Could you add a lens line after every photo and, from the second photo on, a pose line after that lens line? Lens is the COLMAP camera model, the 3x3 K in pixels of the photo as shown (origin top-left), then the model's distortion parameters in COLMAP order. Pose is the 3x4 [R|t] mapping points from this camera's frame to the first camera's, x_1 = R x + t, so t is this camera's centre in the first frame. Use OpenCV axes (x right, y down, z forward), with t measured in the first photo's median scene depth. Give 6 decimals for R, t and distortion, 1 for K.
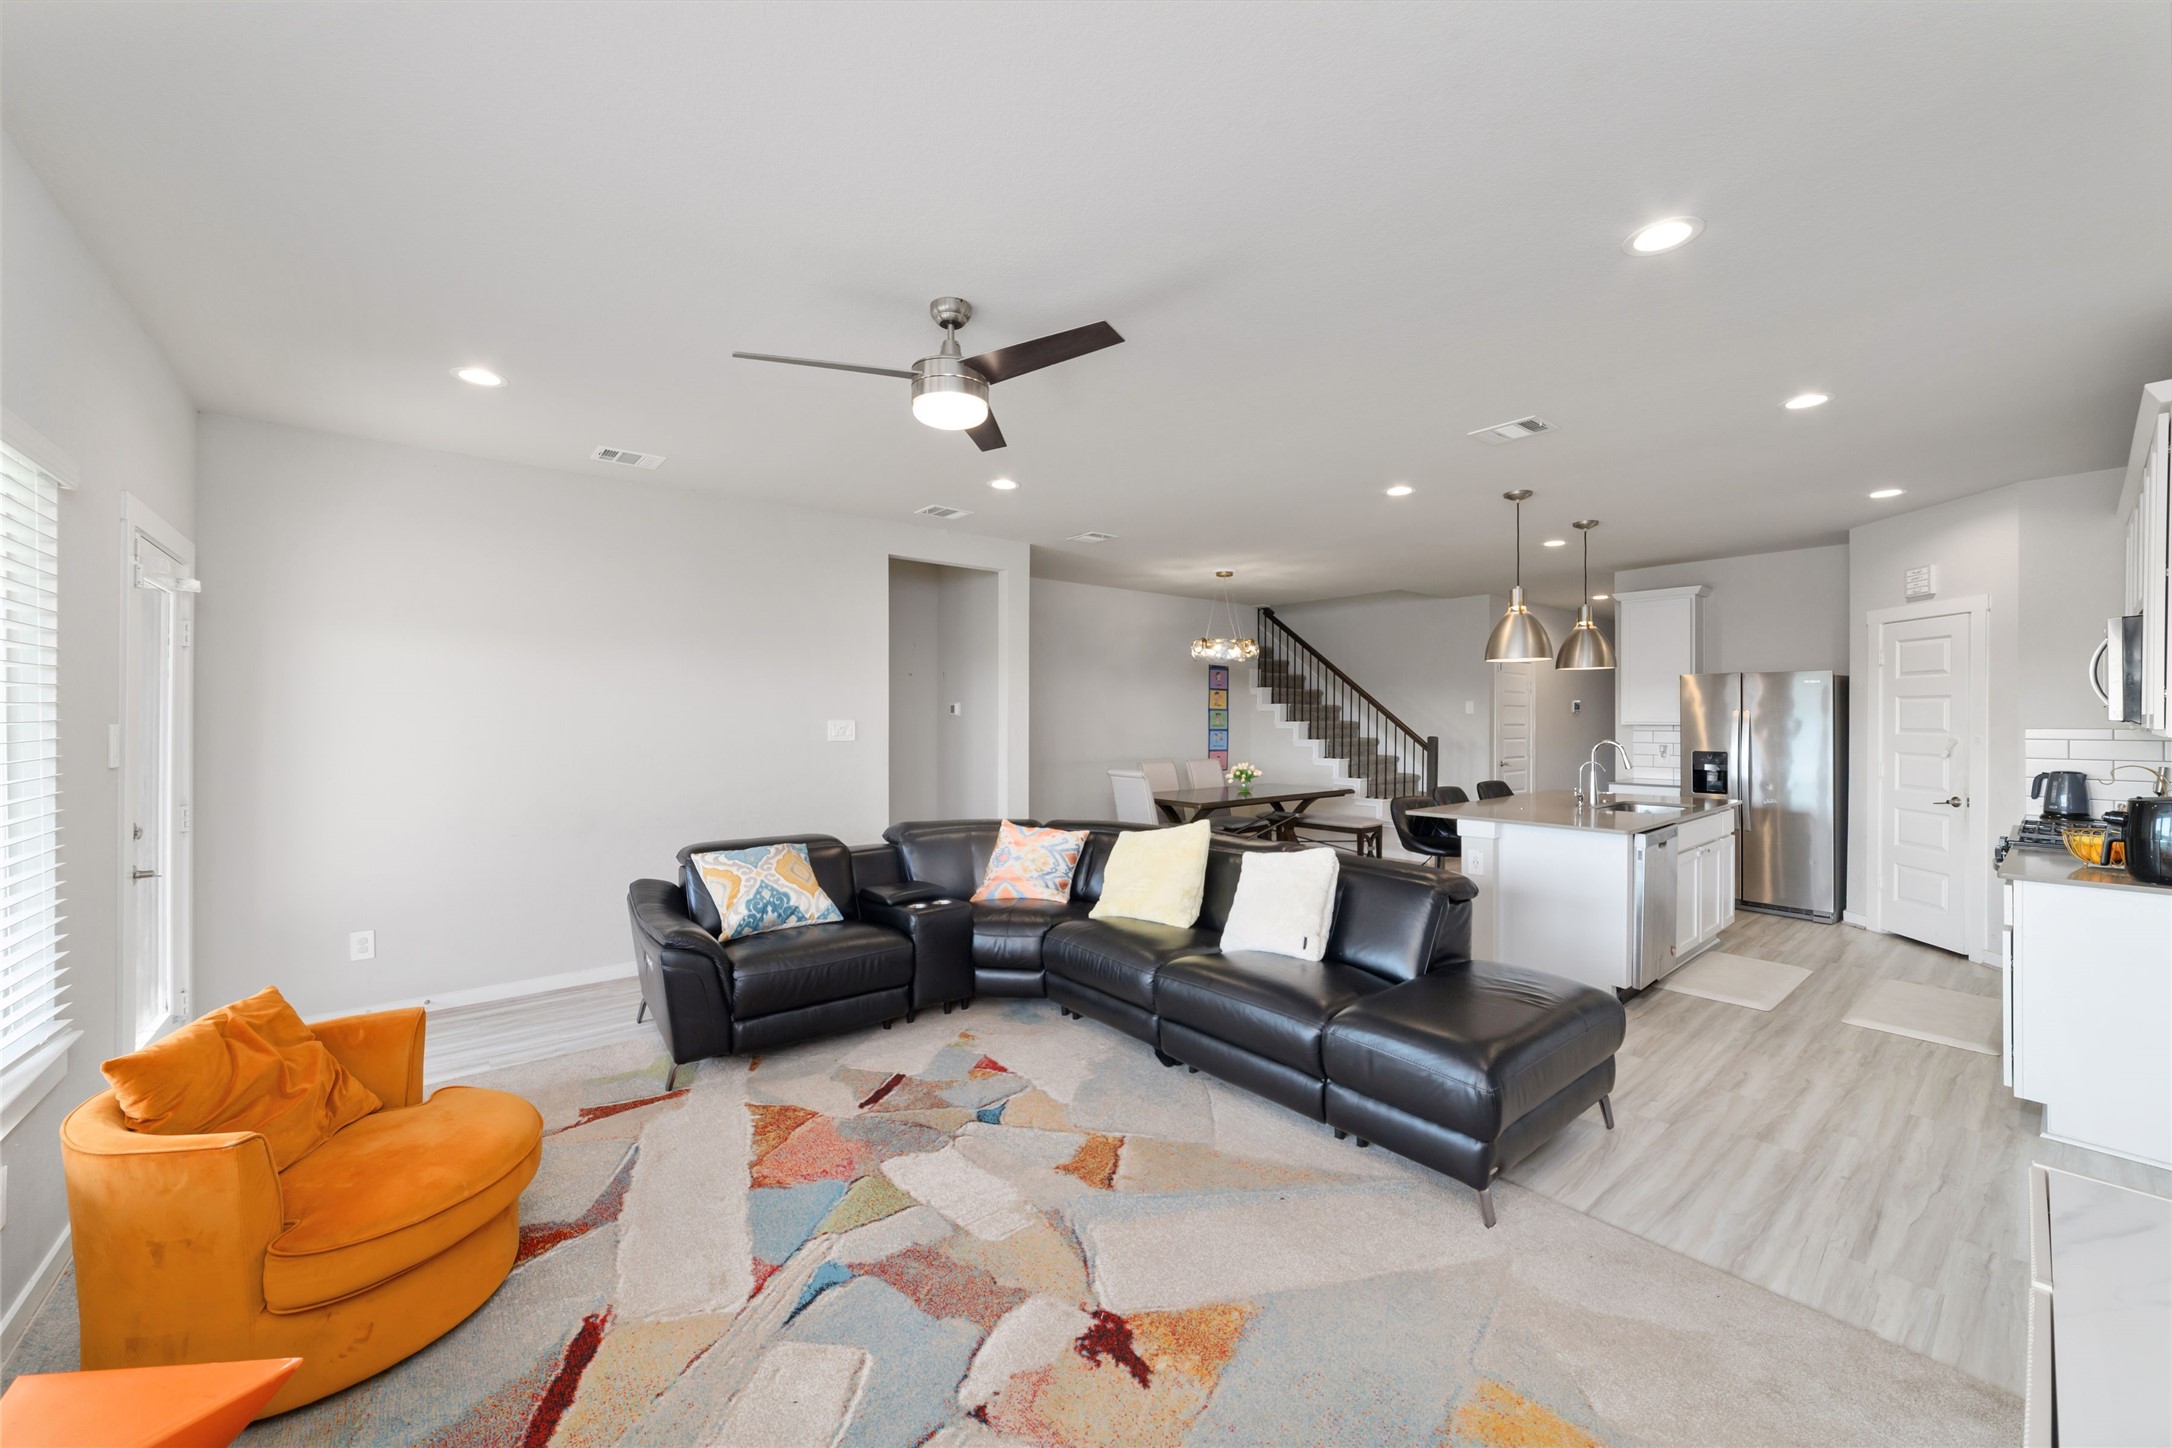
lens RADIAL K [[824.3, 0, 1095.6], [0, 824.3, 722.8], [0, 0, 1]] dist [-0.001887, -0.000117]
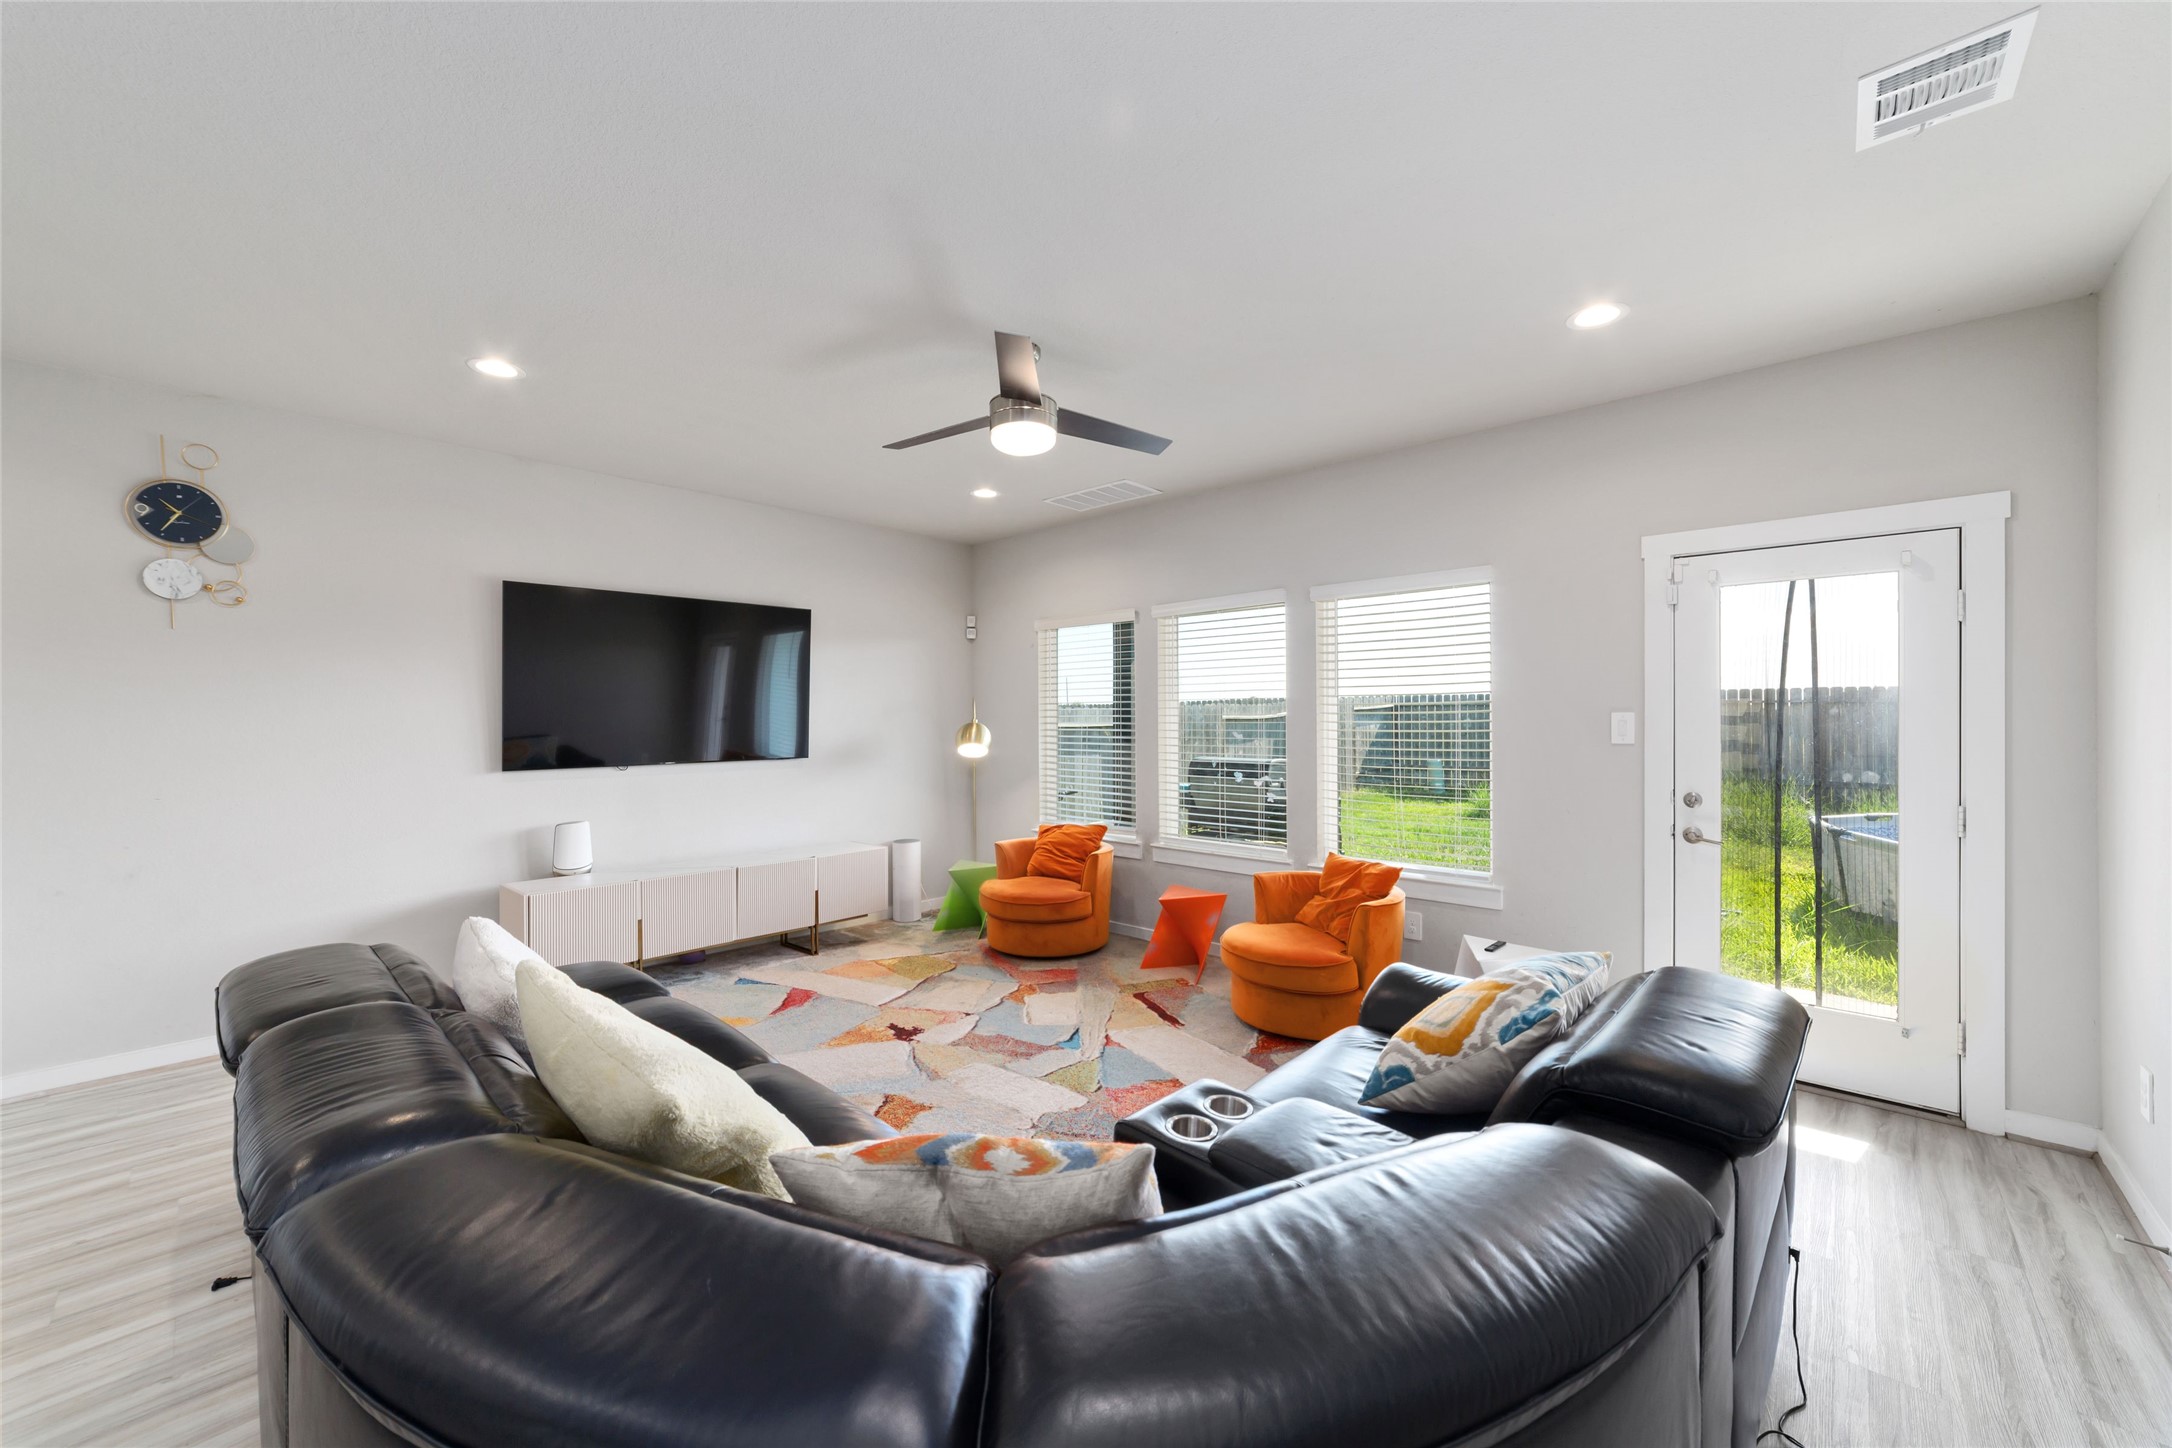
lens RADIAL K [[824.3, 0, 1093.0], [0, 824.3, 718.9], [0, 0, 1]] dist [-0.001887, -0.000117]
pose [[-0.991206, 0.003053, -0.132294, -0.052053], [0.002708, 0.999992, 0.002788, 0.002141], [0.132302, 0.002405, -0.991207, 0.938992]]
